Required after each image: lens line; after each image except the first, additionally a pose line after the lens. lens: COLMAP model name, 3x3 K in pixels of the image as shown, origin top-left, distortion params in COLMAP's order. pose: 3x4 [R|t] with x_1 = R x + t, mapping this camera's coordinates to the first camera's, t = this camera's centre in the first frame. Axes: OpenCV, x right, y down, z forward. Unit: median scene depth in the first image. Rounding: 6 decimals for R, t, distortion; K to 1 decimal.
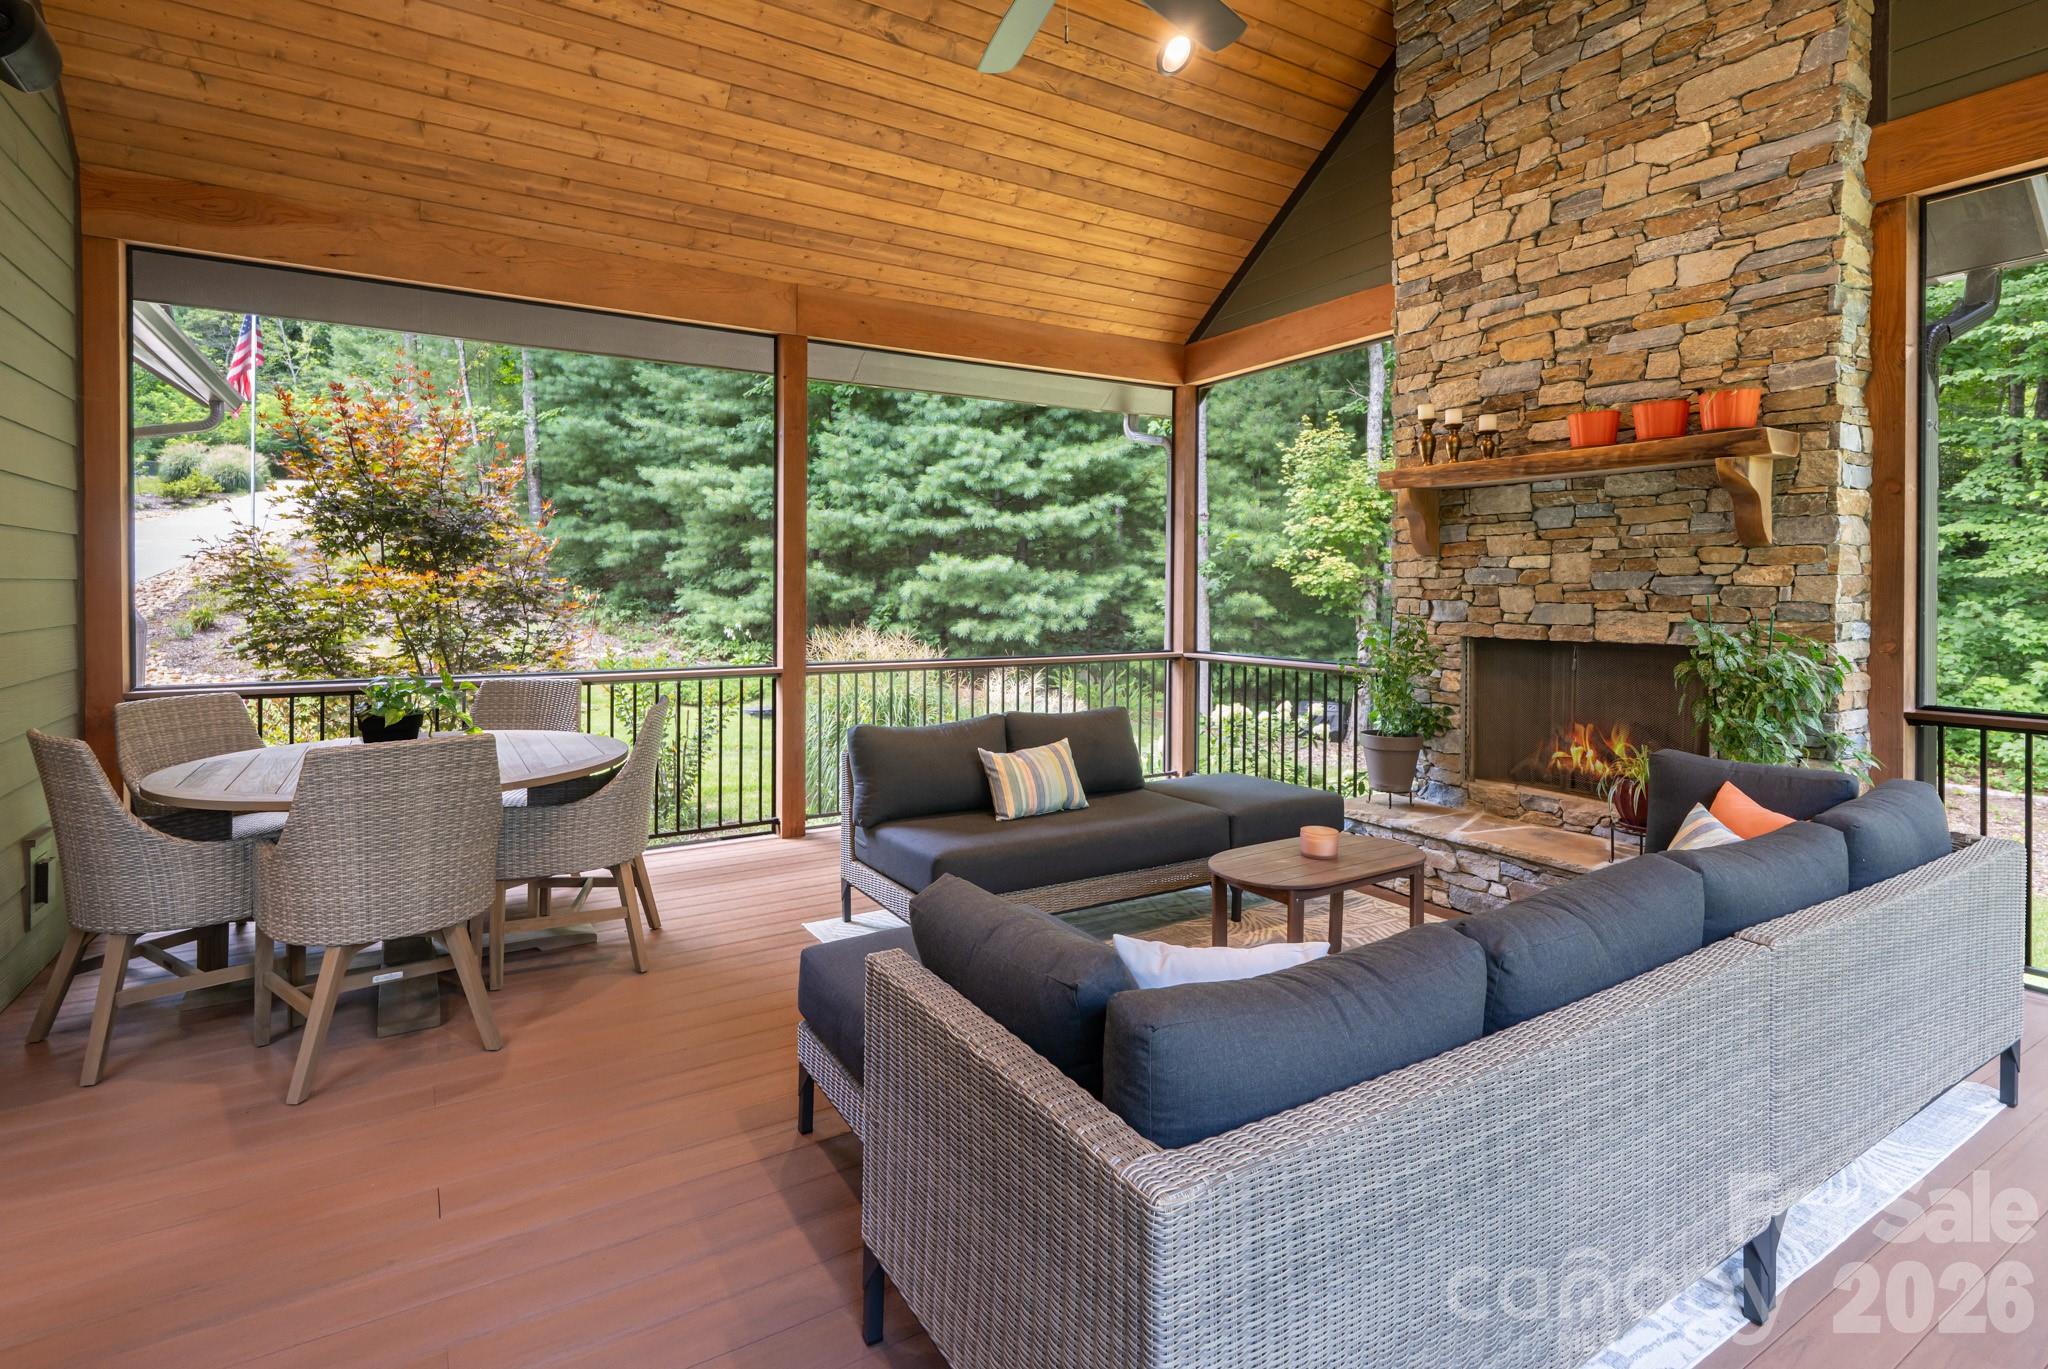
lens RADIAL K [[970.7, 0, 1007.7], [0, 970.7, 609.0], [0, 0, 1]] dist [0.001861, -0.000525]
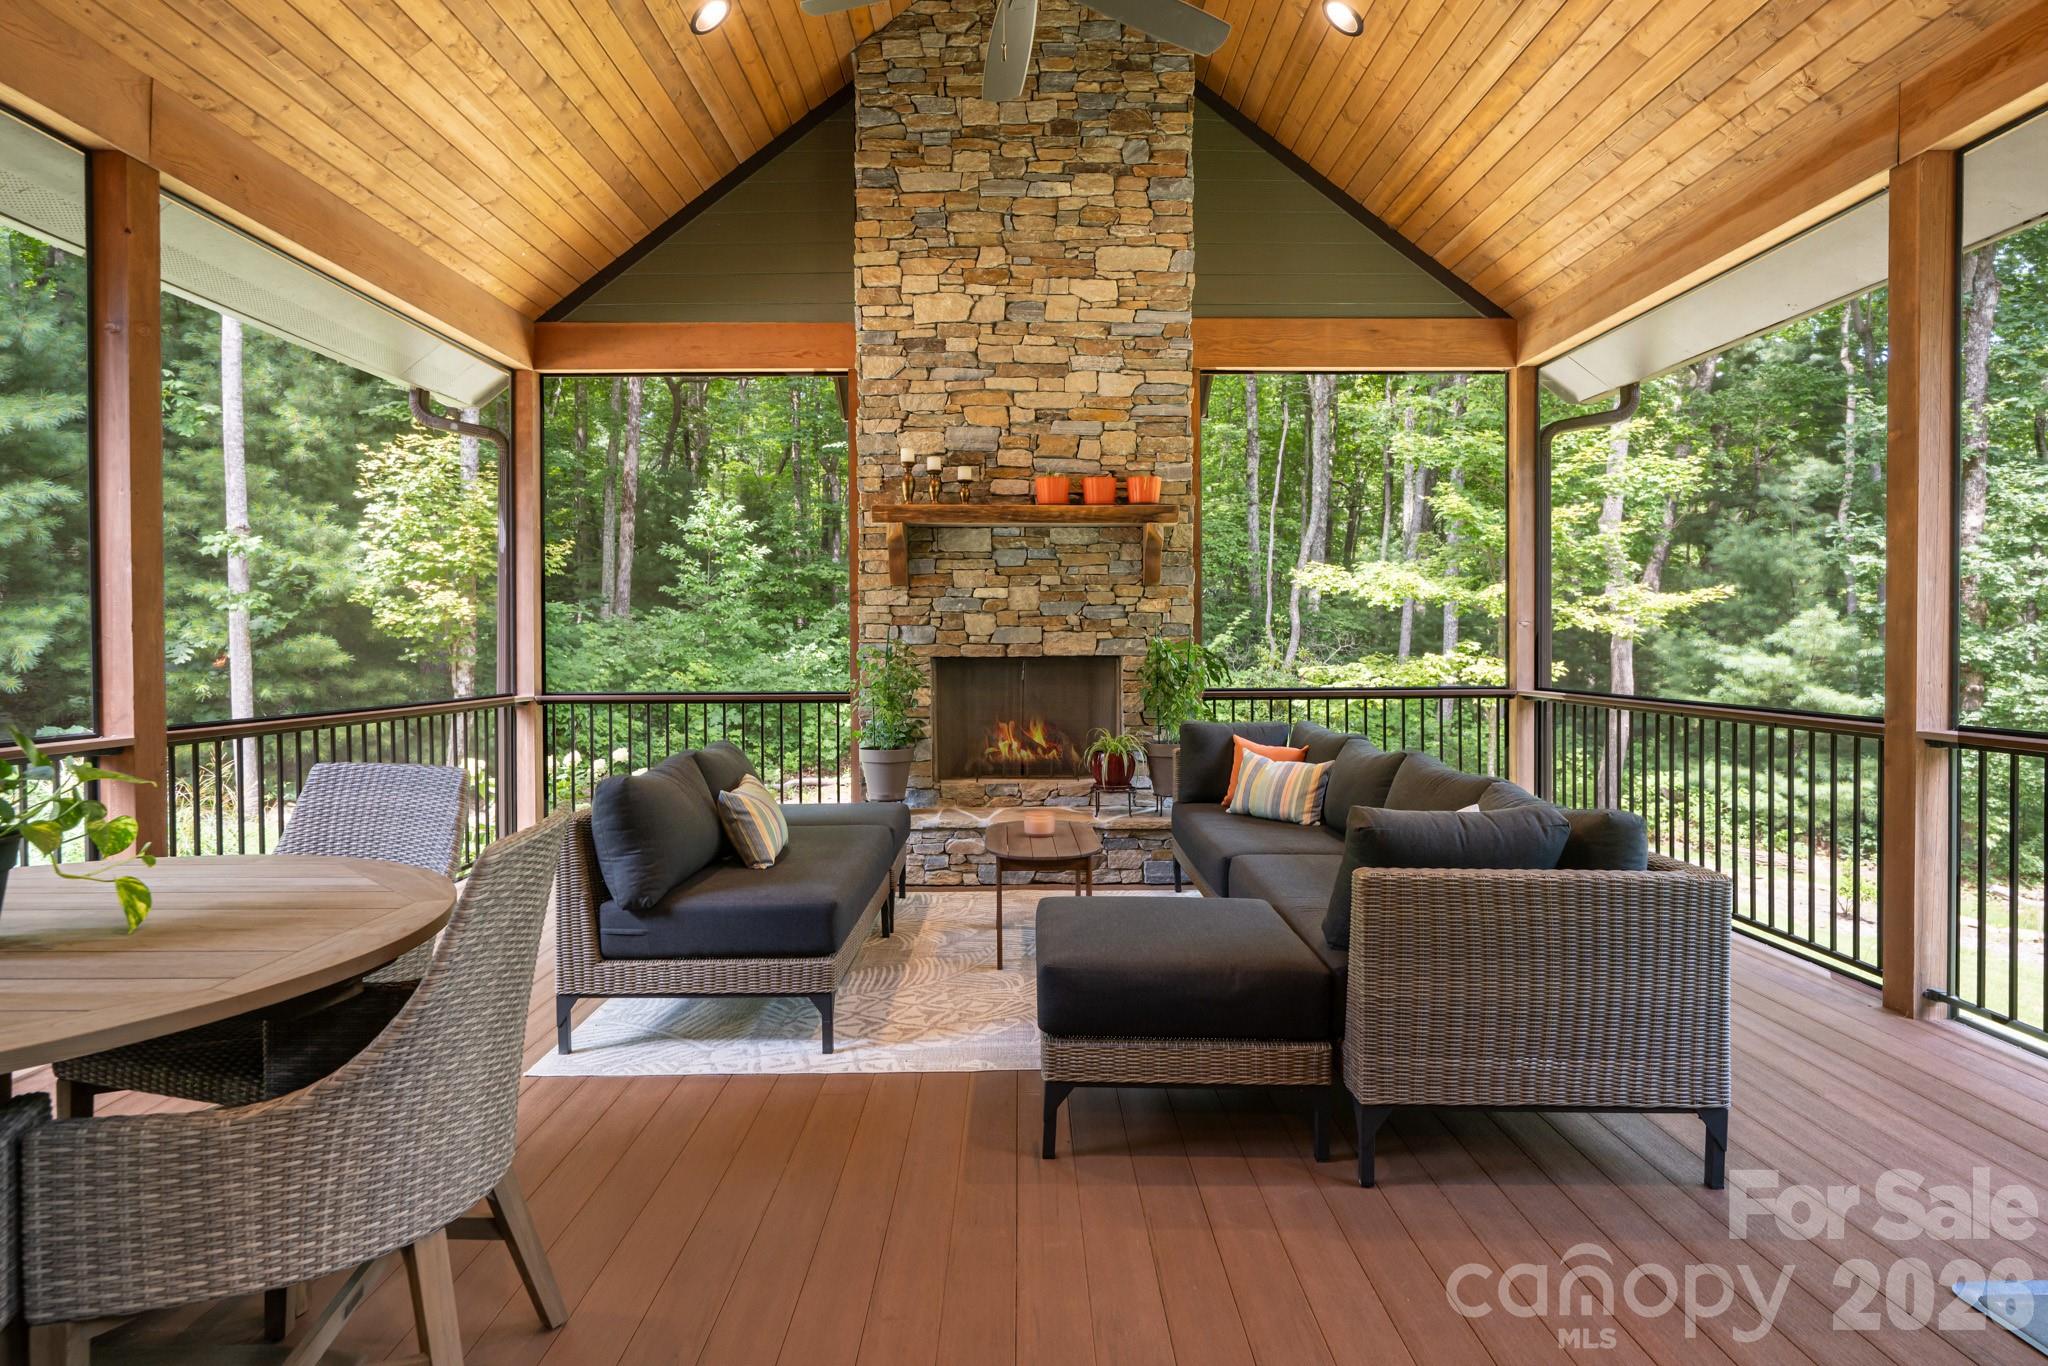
lens RADIAL K [[1090.9, 0, 1020.3], [0, 1090.9, 672.8], [0, 0, 1]] dist [0.000420, 0.000368]
pose [[0.524021, -0.027464, 0.851263, -0.598068], [0.021016, 0.999593, 0.019313, 0.025507], [-0.851446, 0.007770, 0.524384, 0.249312]]
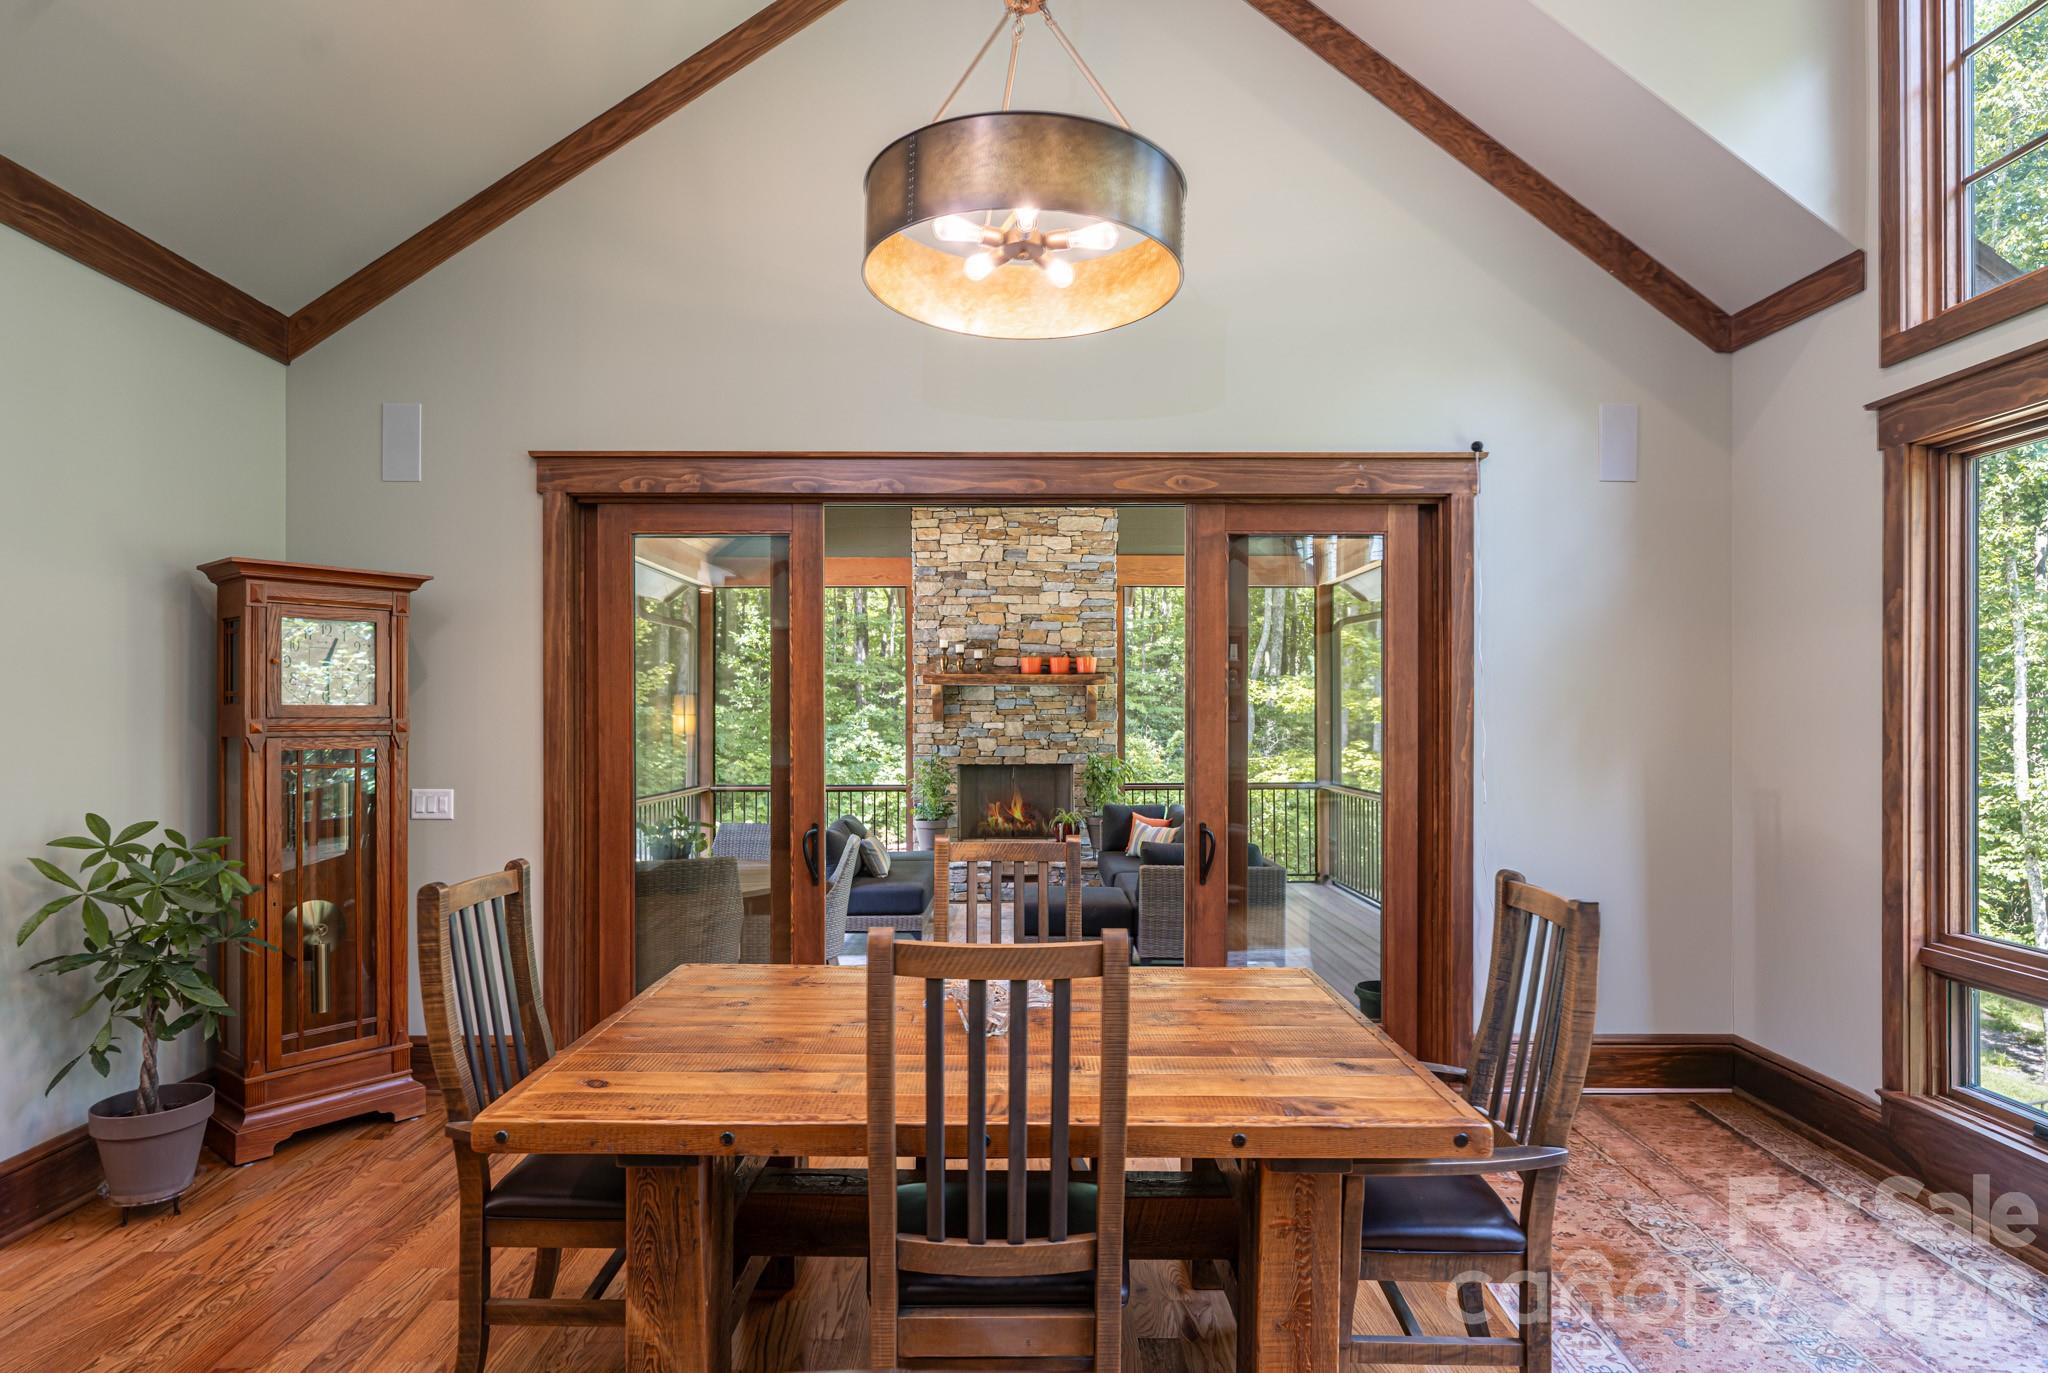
lens RADIAL K [[1090.9, 0, 1022.2], [0, 1090.9, 735.5], [0, 0, 1]] dist [0.000420, 0.000368]
pose [[0.521349, -0.014695, 0.853217, -1.322503], [0.018617, 0.999810, 0.005844, -0.038999], [-0.853141, 0.012837, 0.521523, -0.214831]]
